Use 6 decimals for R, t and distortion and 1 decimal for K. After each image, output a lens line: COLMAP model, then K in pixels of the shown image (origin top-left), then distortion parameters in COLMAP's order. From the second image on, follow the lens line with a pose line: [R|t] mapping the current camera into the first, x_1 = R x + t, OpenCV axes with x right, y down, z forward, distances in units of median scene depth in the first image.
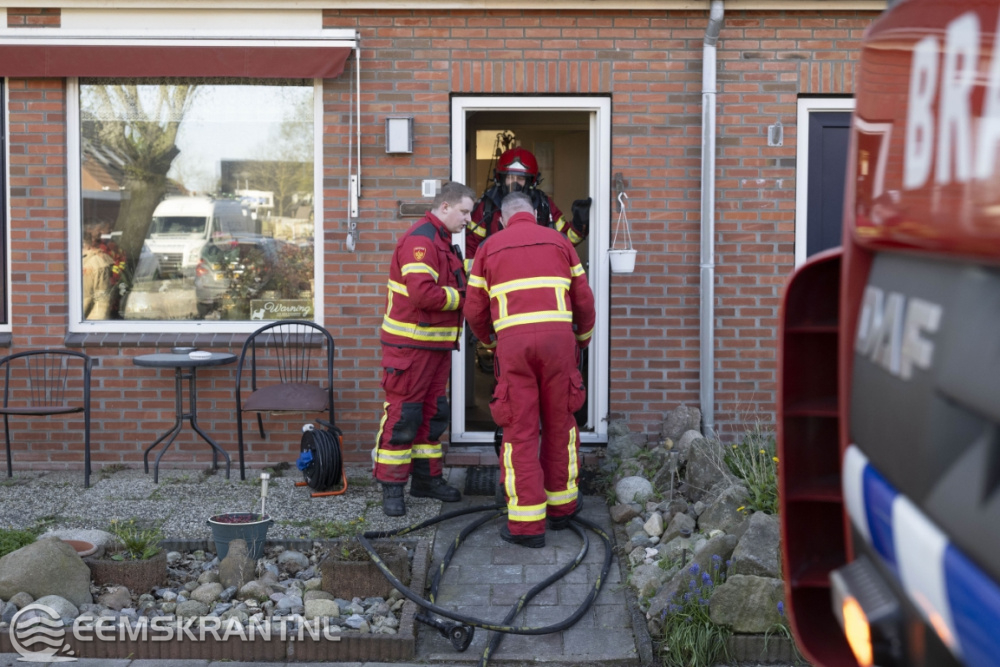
lens RADIAL K [[1626.4, 0, 503.5], [0, 1626.4, 329.8], [0, 0, 1]] dist [0.005571, 0.000000]
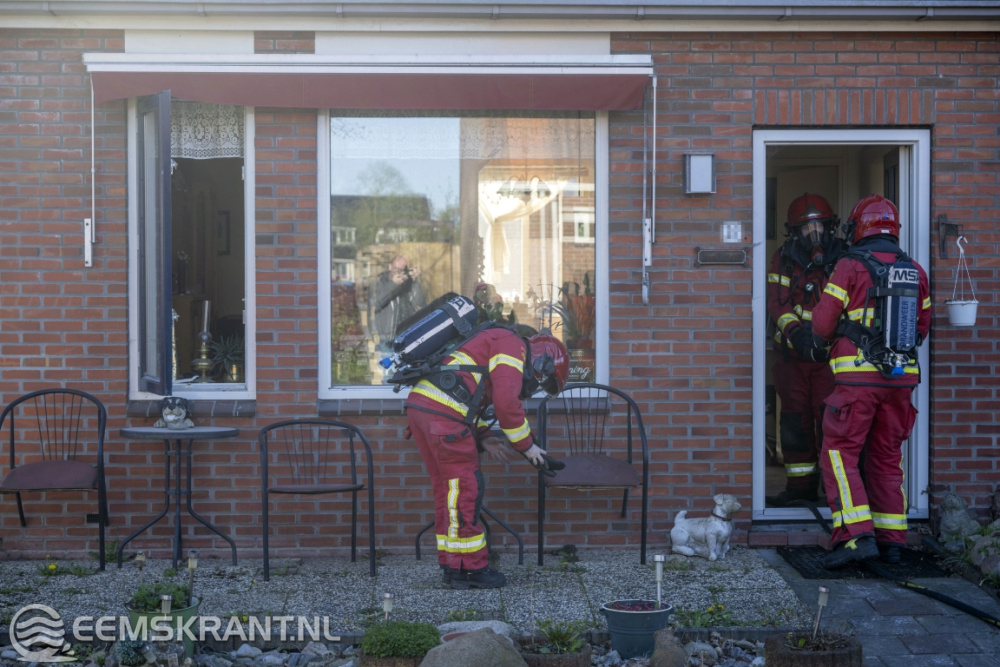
lens RADIAL K [[1865.3, 0, 498.7], [0, 1865.3, 331.8], [0, 0, 1]] dist [0.023514, 0.000000]
pose [[0.999070, -0.008138, 0.042344, -0.215423], [0.009579, 0.999379, -0.033920, 0.000207], [-0.042042, 0.034294, 0.998527, -0.008169]]
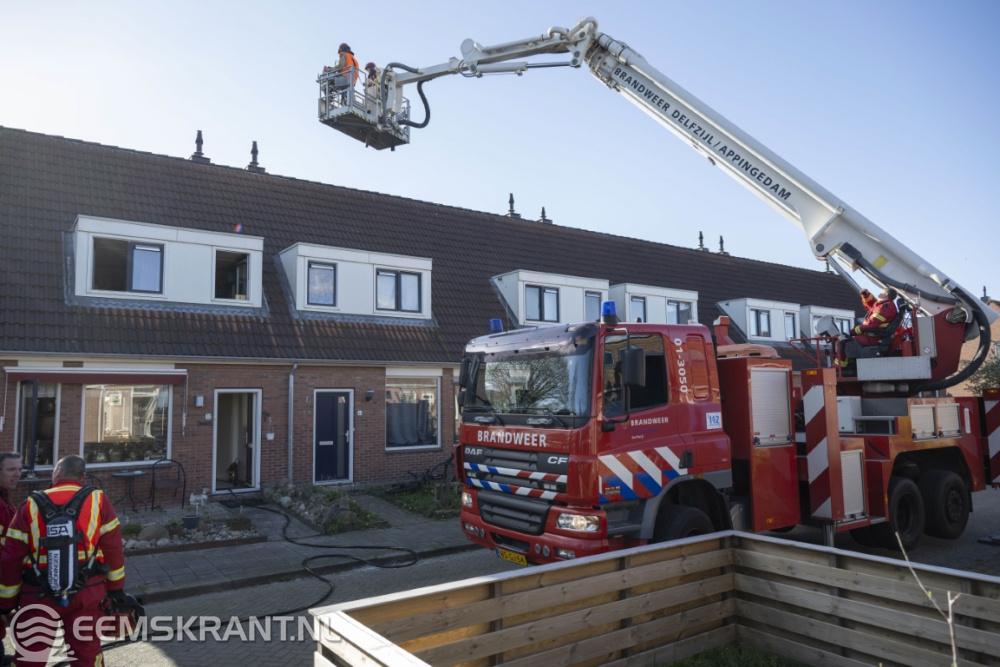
lens RADIAL K [[740.9, 0, 517.9], [0, 740.9, 326.5], [0, 0, 1]] dist [-0.017495, 0.010132]
pose [[0.793563, 0.043816, 0.606908, -0.465984], [0.056752, 0.987727, -0.145514, -0.013479], [-0.605836, 0.149918, 0.781337, -0.587134]]
